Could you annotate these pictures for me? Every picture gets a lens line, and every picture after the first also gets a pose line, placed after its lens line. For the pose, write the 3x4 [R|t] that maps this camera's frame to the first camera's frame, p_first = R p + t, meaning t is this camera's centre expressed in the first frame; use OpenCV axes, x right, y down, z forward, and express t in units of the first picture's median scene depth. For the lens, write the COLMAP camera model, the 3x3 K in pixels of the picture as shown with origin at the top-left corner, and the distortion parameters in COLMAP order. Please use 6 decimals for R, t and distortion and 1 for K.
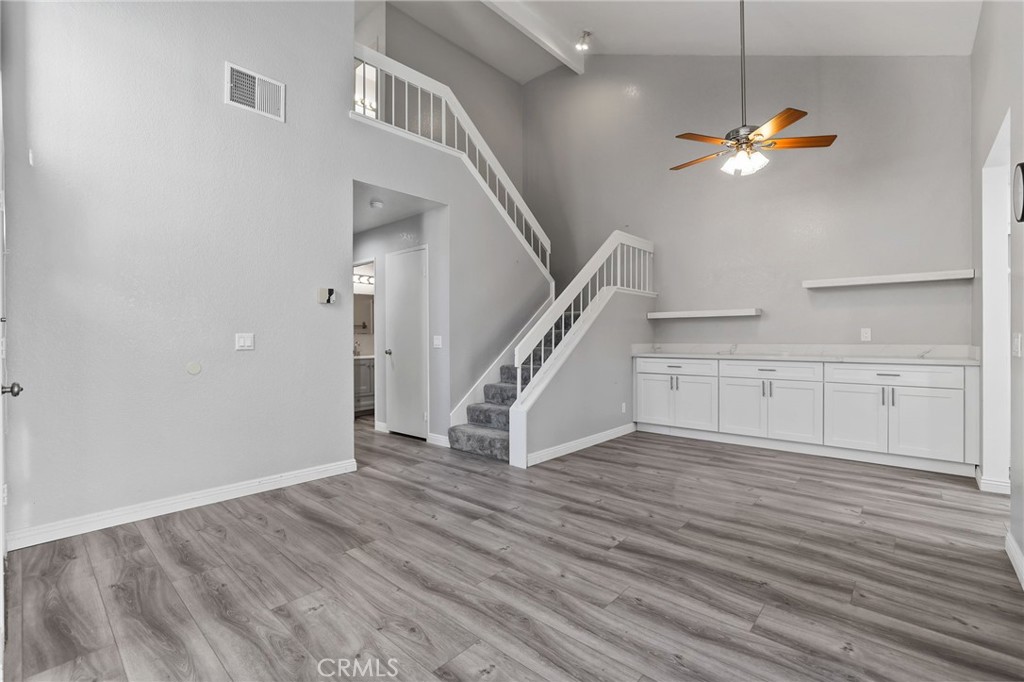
lens RADIAL K [[455.8, 0, 507.7], [0, 455.8, 336.8], [0, 0, 1]] dist [-0.038448, 0.014770]
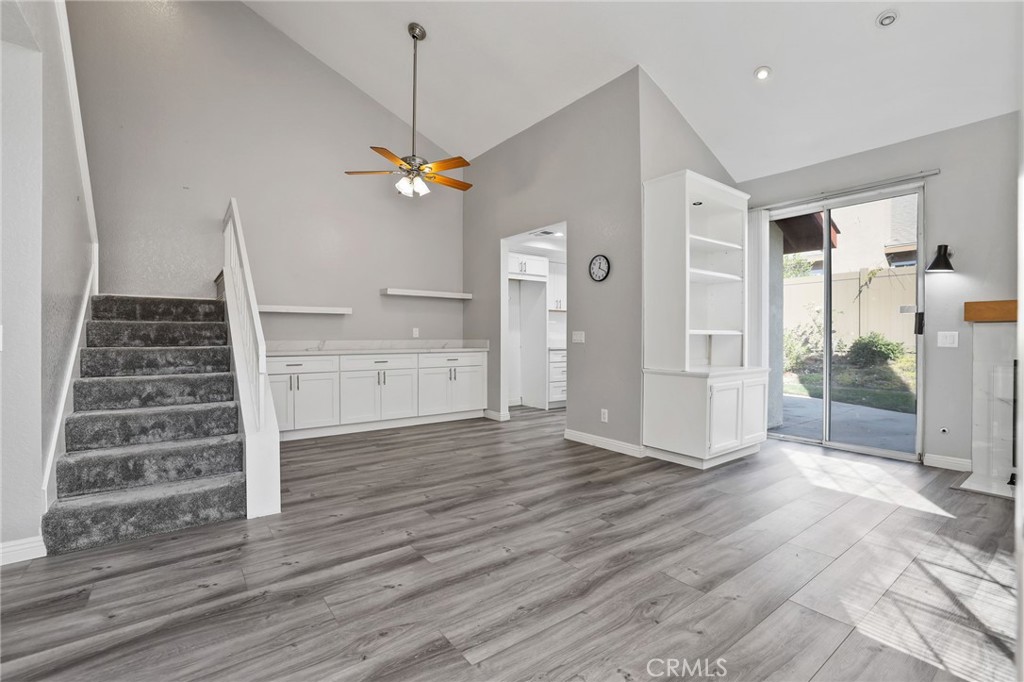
lens RADIAL K [[459.9, 0, 508.6], [0, 459.9, 339.7], [0, 0, 1]] dist [-0.052234, 0.021699]
pose [[0.192824, -0.003123, 0.981228, -0.699365], [-0.002680, 0.999990, 0.003709, 0.015025], [-0.981230, -0.003345, 0.192814, 0.600166]]
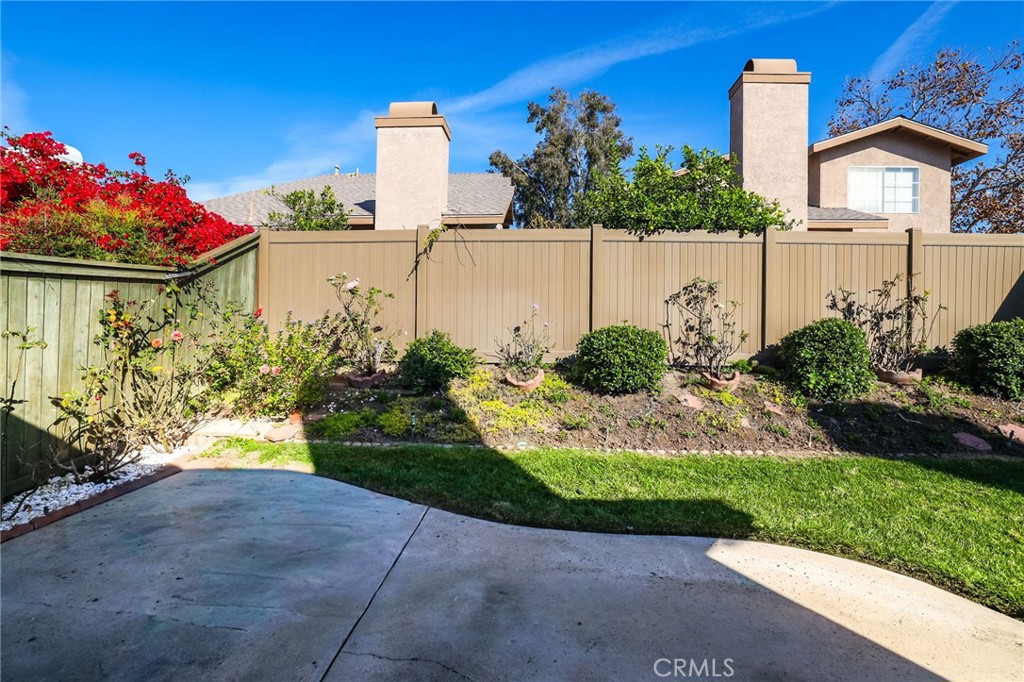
lens RADIAL K [[461.7, 0, 511.7], [0, 461.7, 335.6], [0, 0, 1]] dist [-0.053669, 0.022968]
pose [[-0.635386, -0.016533, 0.772017, 1.055355], [-0.011448, 0.999863, 0.011991, -0.036164], [-0.772110, -0.001219, -0.635488, -0.260162]]
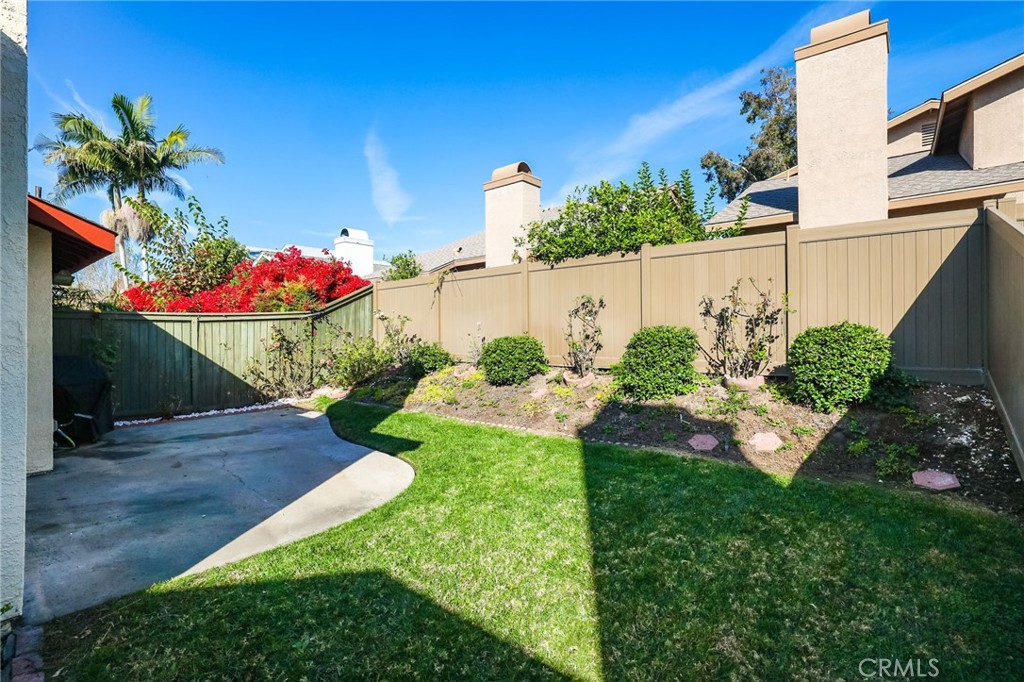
lens RADIAL K [[461.7, 0, 511.7], [0, 461.7, 335.6], [0, 0, 1]] dist [-0.053669, 0.022968]
pose [[-0.054440, 0.000673, 0.998517, -0.204174], [0.003323, 0.999994, -0.000493, -0.057613], [-0.998512, 0.003291, -0.054442, -1.517801]]
